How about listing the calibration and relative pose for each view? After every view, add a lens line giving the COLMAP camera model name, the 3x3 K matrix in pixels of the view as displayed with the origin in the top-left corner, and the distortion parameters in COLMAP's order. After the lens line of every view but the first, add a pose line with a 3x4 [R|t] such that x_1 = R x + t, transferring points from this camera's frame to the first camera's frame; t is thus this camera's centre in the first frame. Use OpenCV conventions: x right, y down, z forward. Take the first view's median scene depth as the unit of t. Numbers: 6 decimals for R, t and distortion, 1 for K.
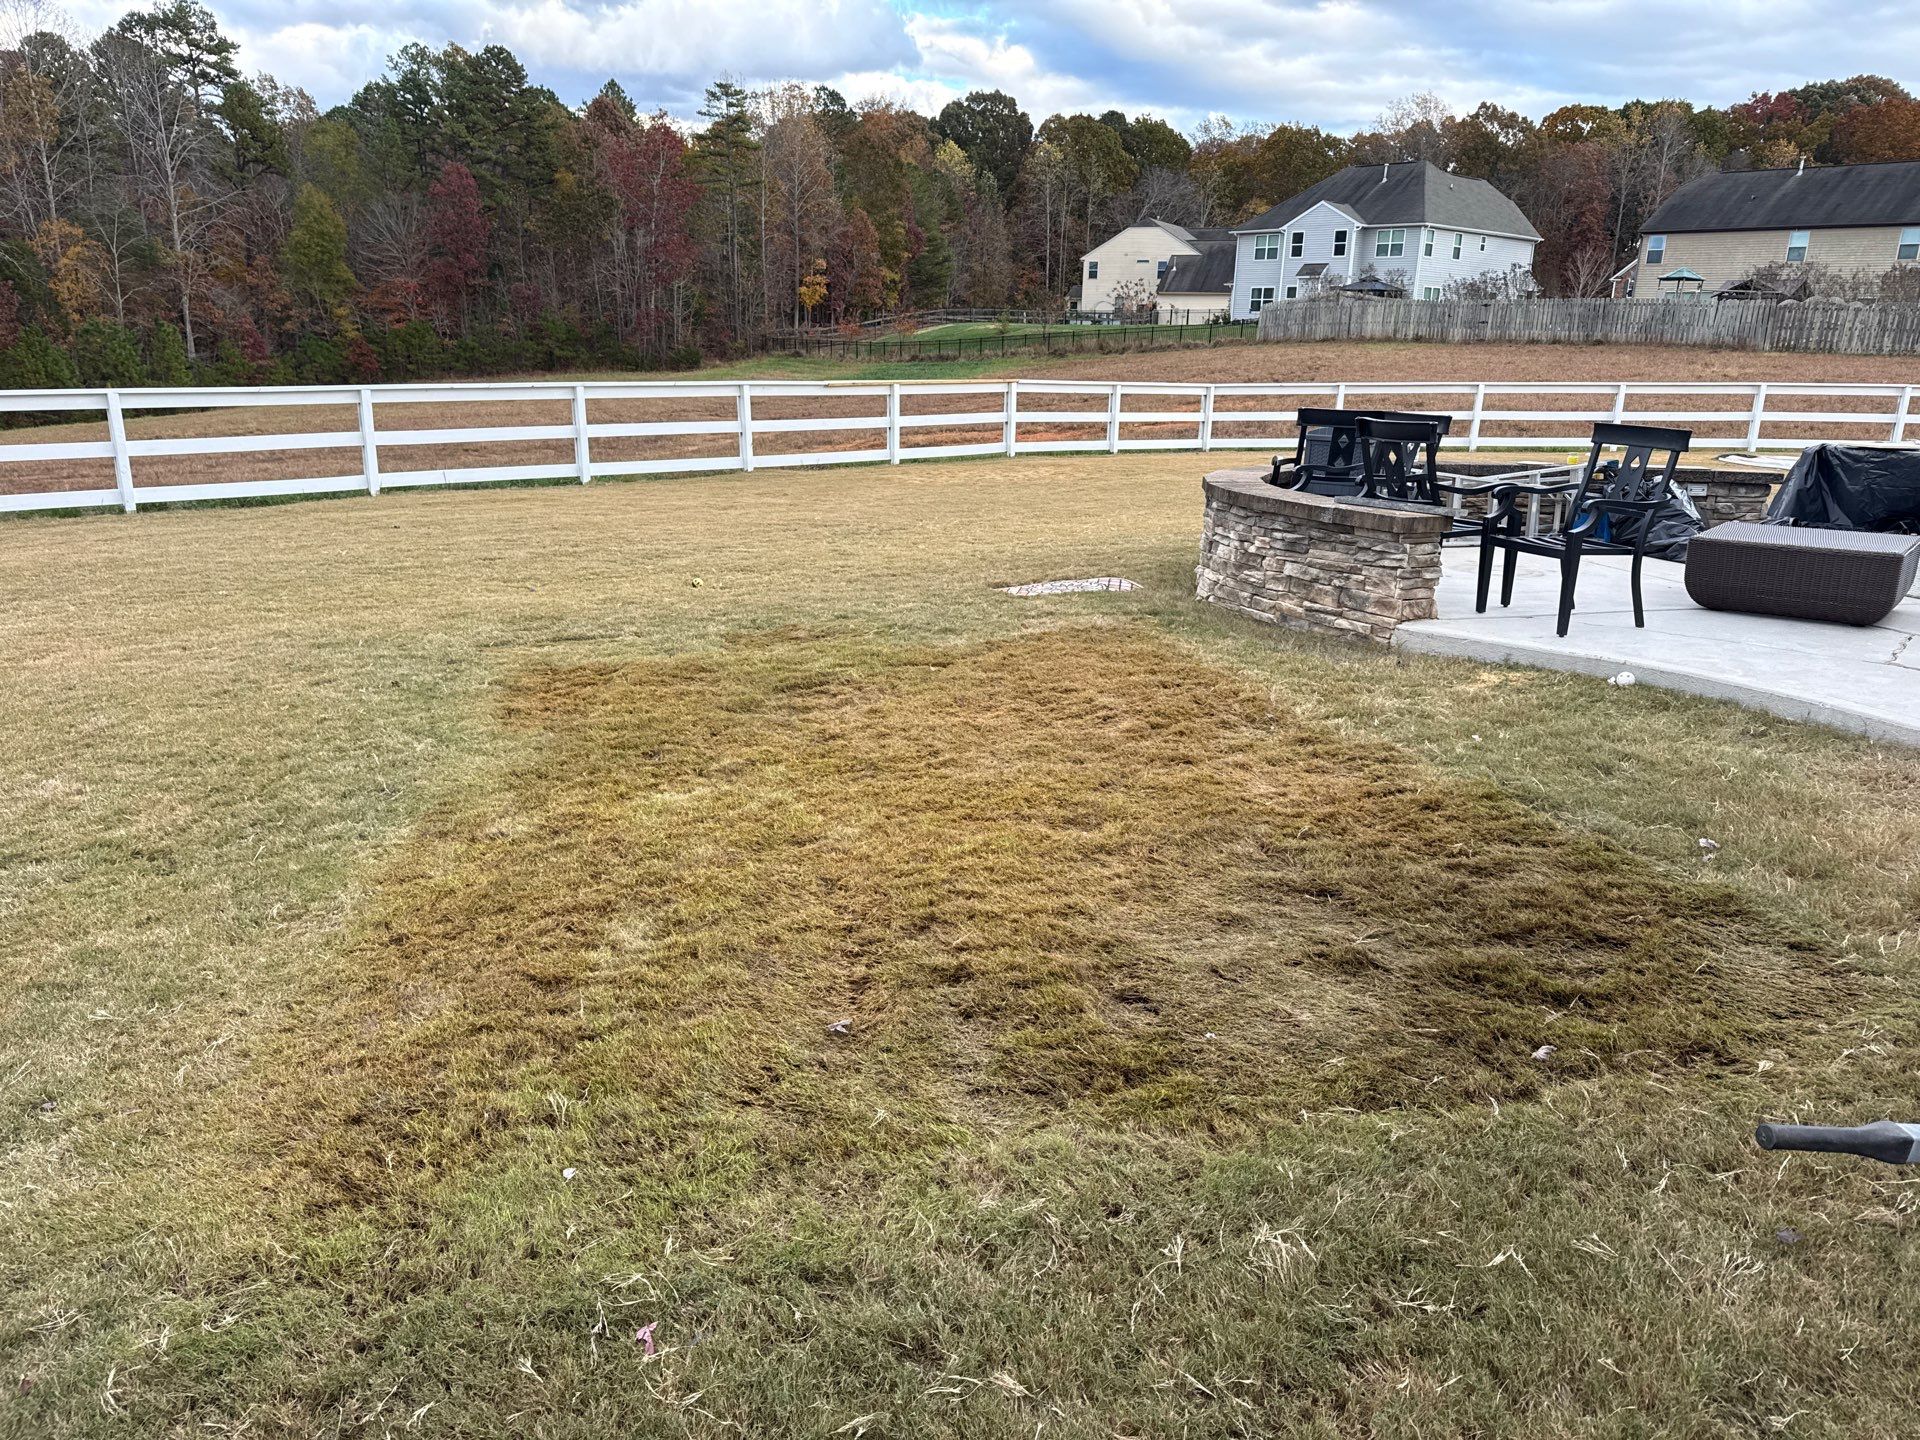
lens RADIAL K [[1351.0, 0, 959.1], [0, 1351.0, 730.2], [0, 0, 1]] dist [0.074661, -0.089583]
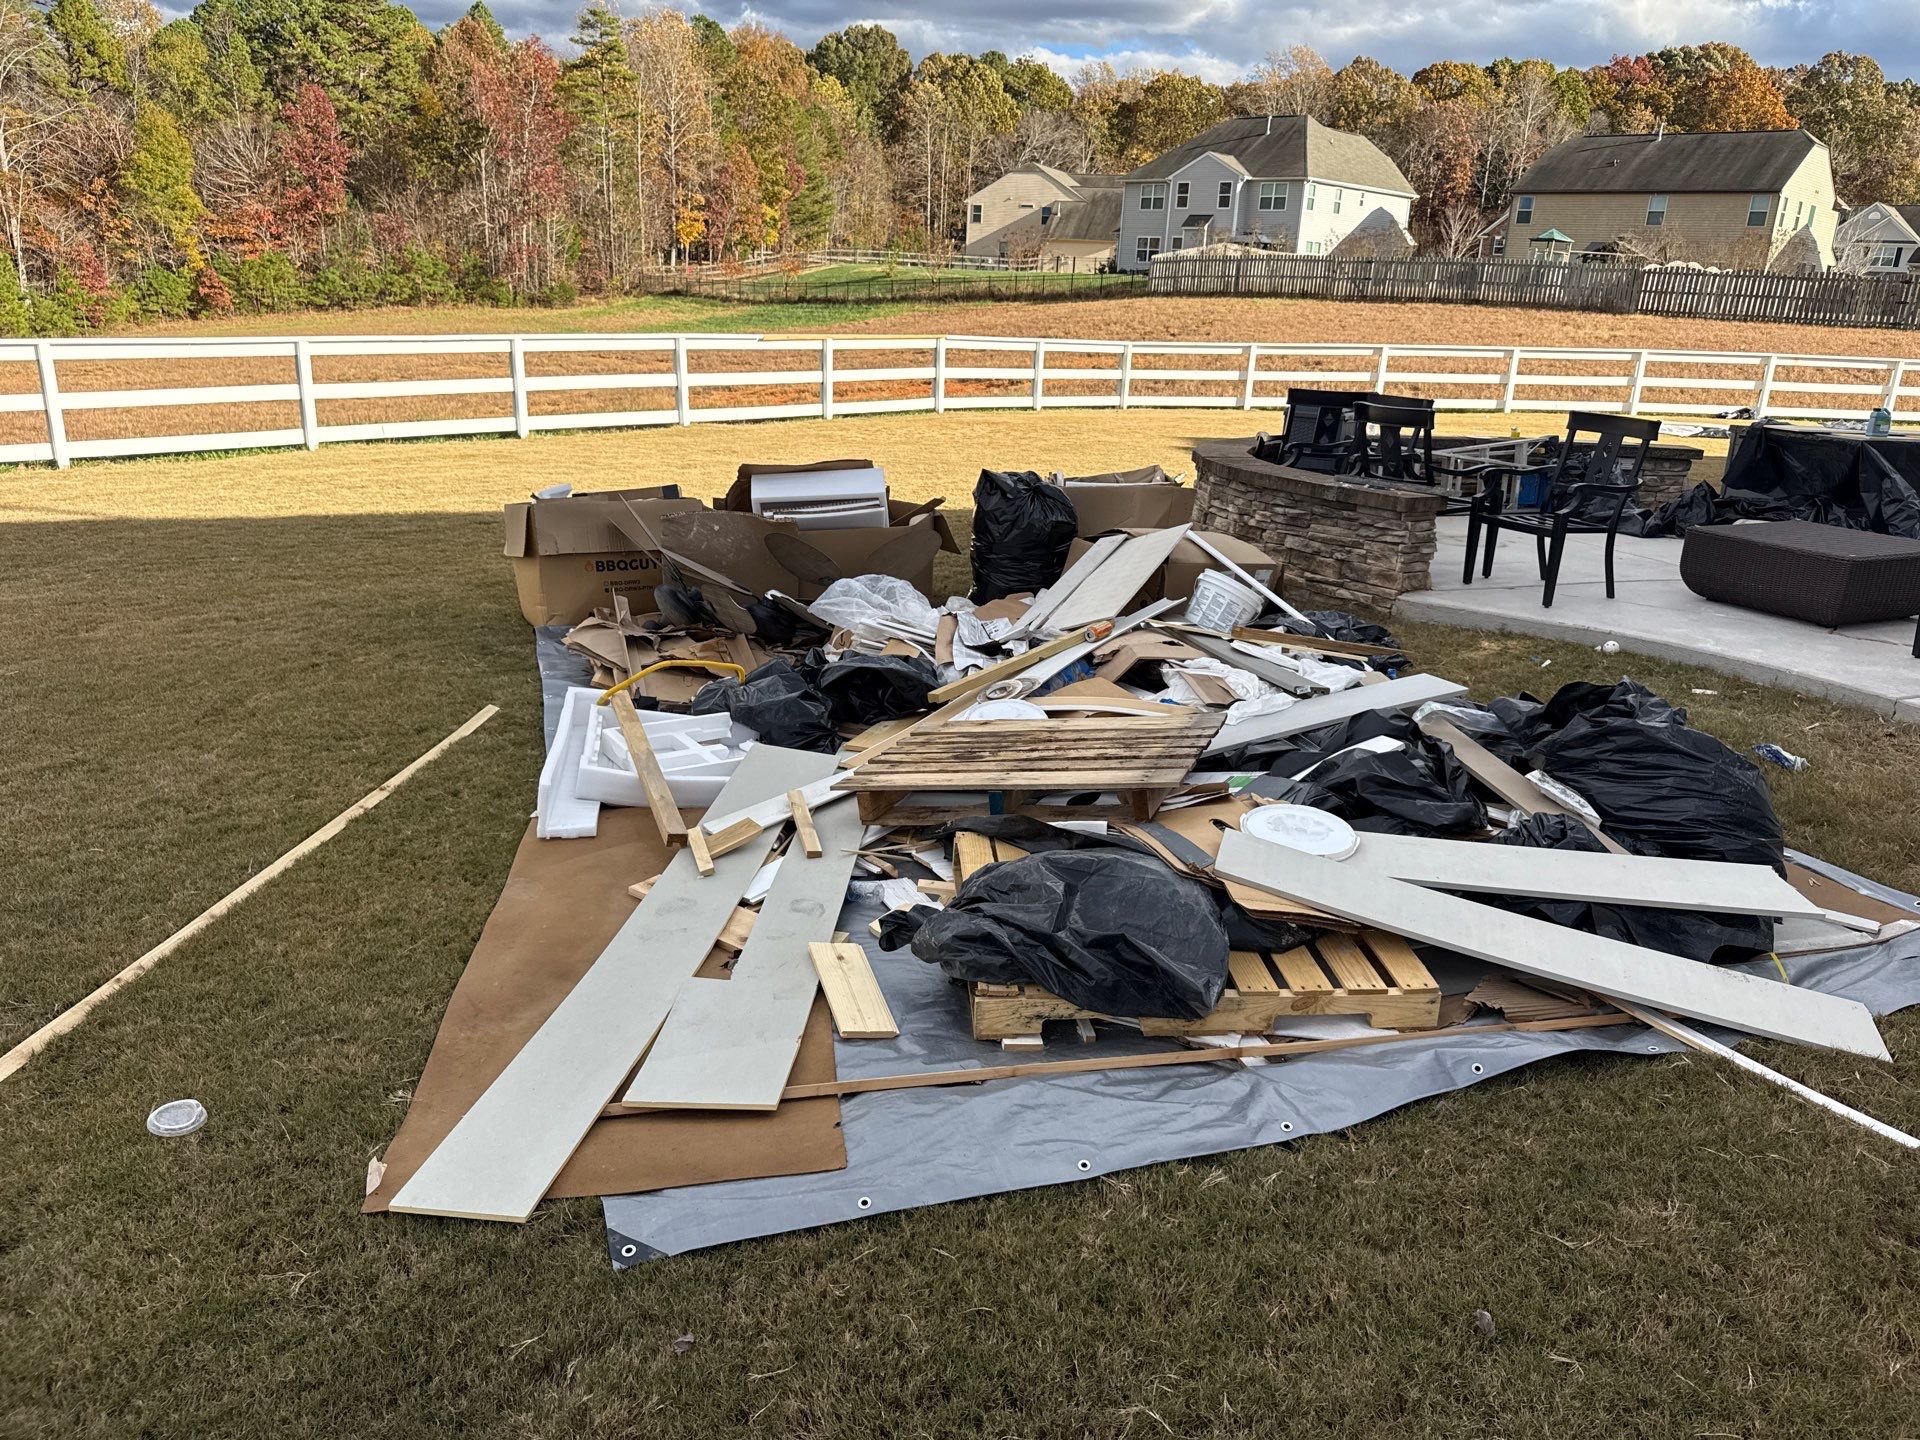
lens RADIAL K [[1364.0, 0, 955.5], [0, 1364.0, 715.2], [0, 0, 1]] dist [0.081461, -0.116539]
pose [[0.996014, -0.007850, 0.088849, -0.109156], [0.005426, 0.999607, 0.027489, -0.011792], [-0.089030, -0.026897, 0.995666, -0.056542]]
